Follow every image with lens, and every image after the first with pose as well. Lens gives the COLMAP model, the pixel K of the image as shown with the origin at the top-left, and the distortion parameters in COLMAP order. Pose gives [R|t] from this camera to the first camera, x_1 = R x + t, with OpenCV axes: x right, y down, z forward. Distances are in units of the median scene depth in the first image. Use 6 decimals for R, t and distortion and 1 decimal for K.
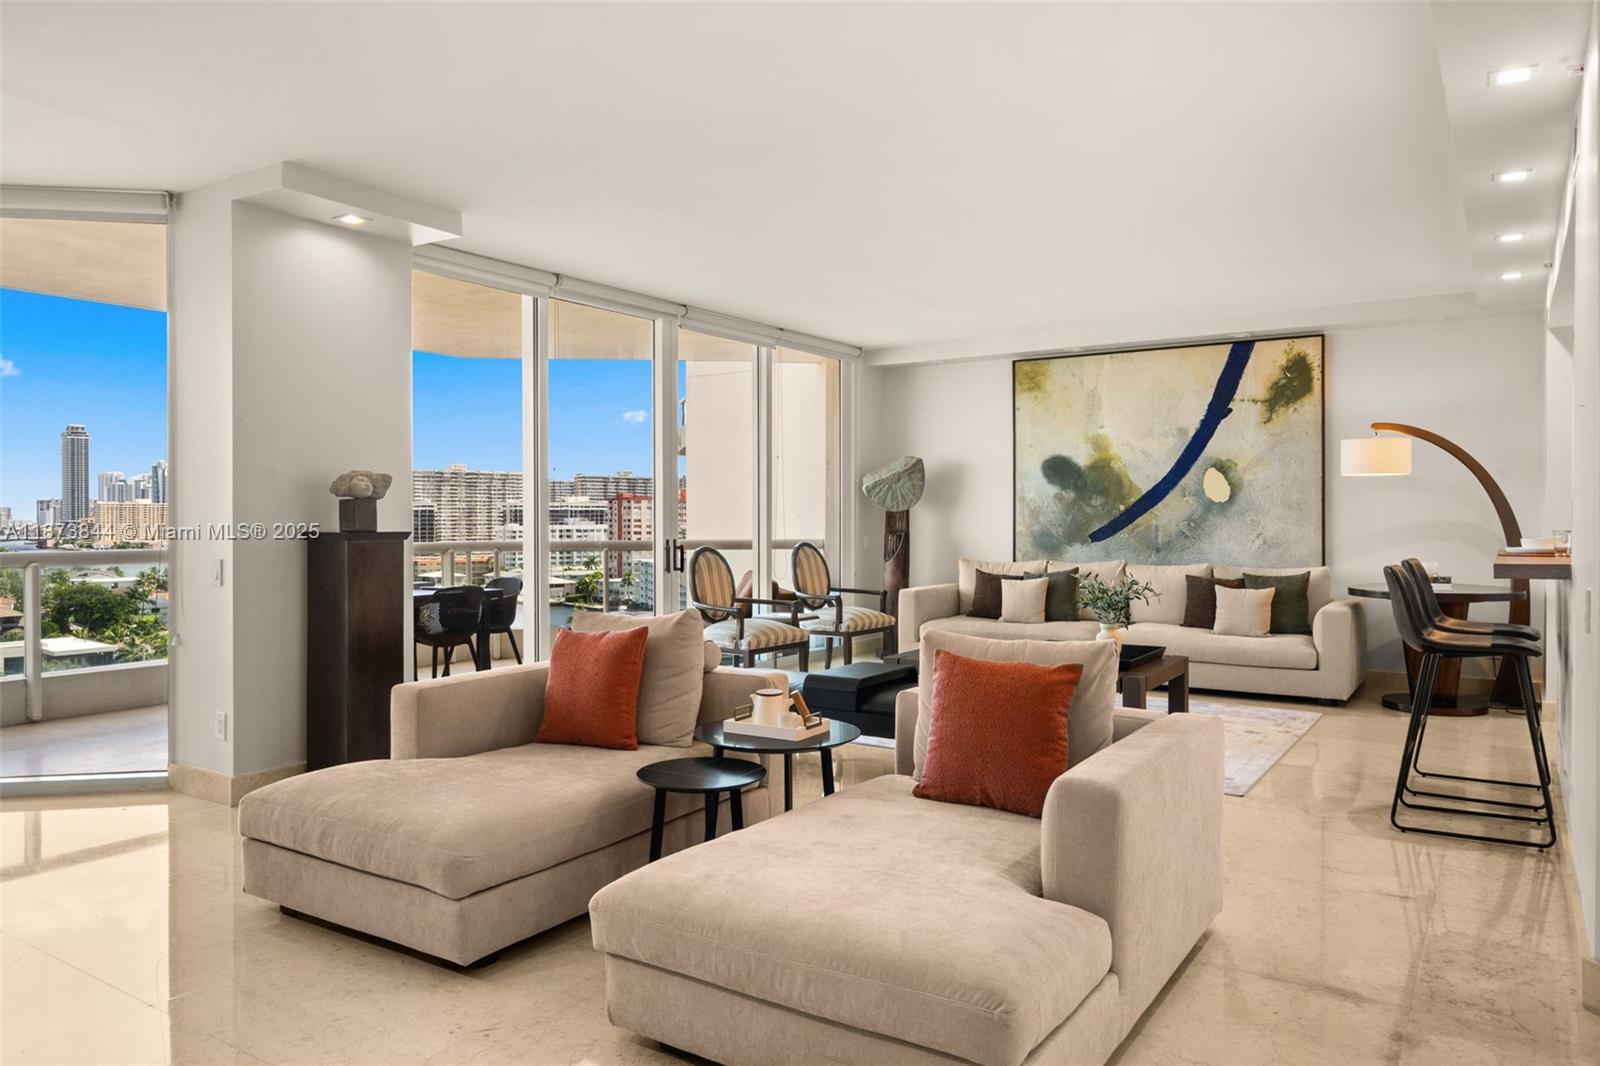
lens RADIAL K [[1079.7, 0, 810.9], [0, 1079.7, 531.7], [0, 0, 1]] dist [0.000561, 0.001137]
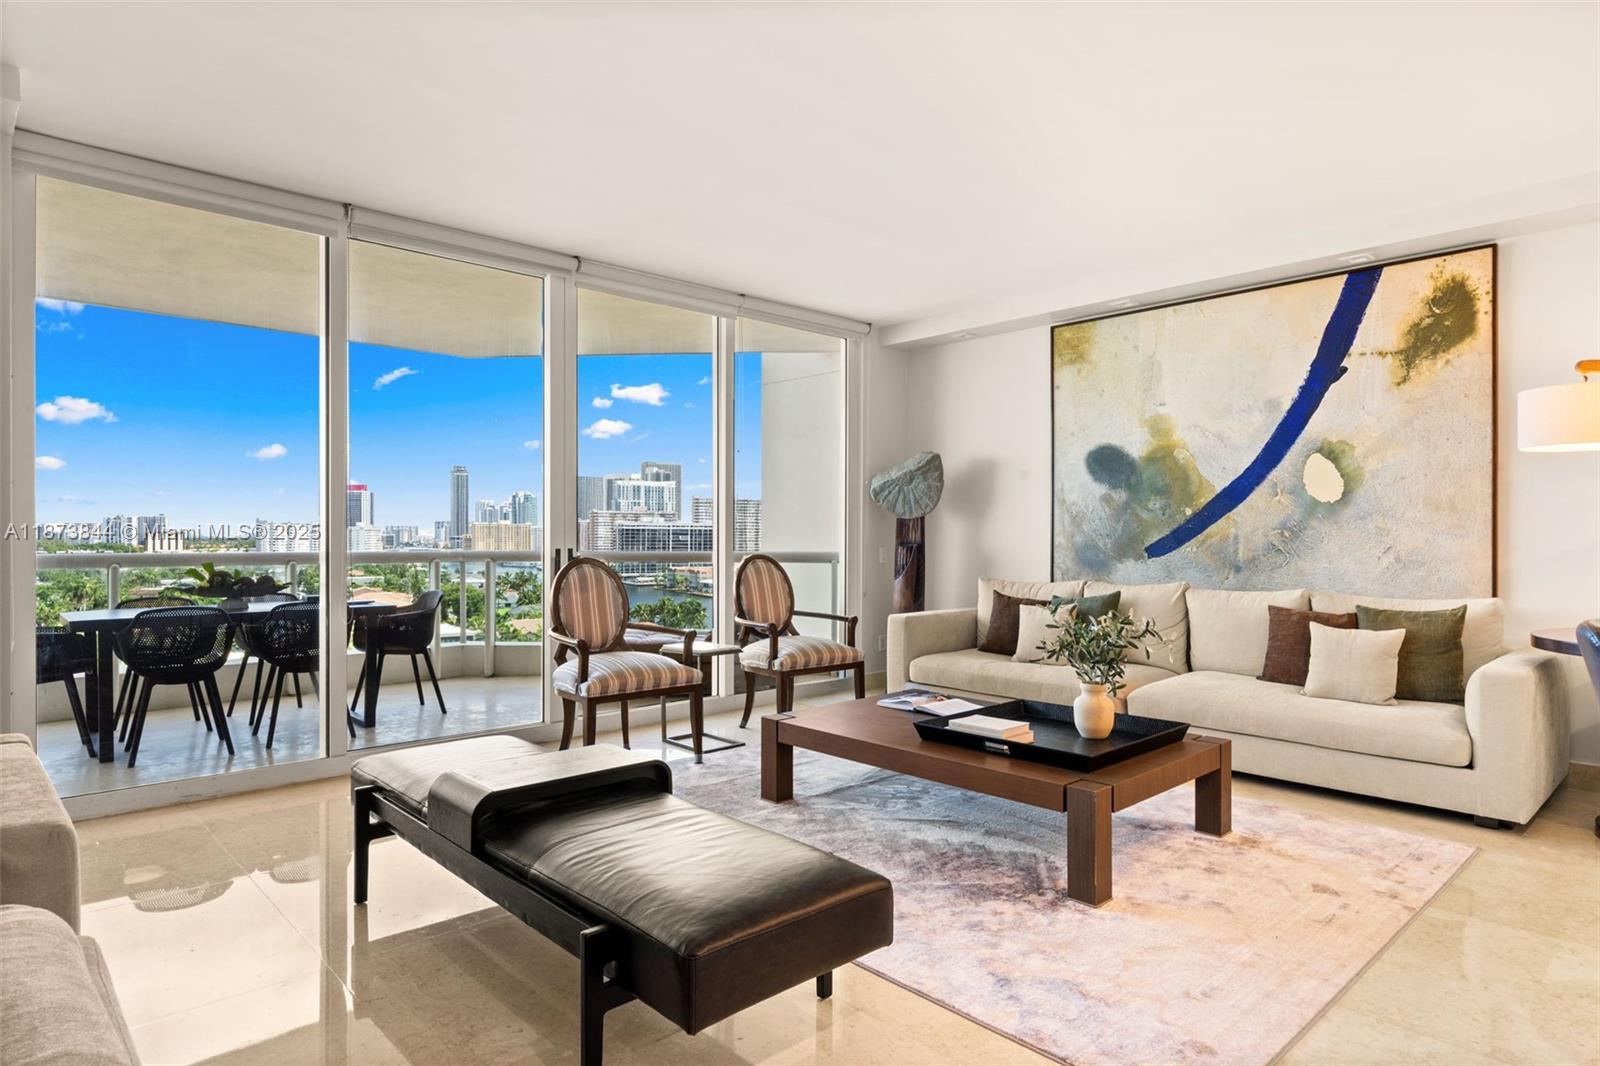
lens RADIAL K [[911.3, 0, 805.0], [0, 911.3, 543.4], [0, 0, 1]] dist [0.000583, -0.000765]
pose [[0.971540, 0.006264, -0.236791, 0.180320], [-0.007522, 0.999962, -0.004410, 0.004254], [0.236754, 0.006065, 0.971551, 0.329192]]
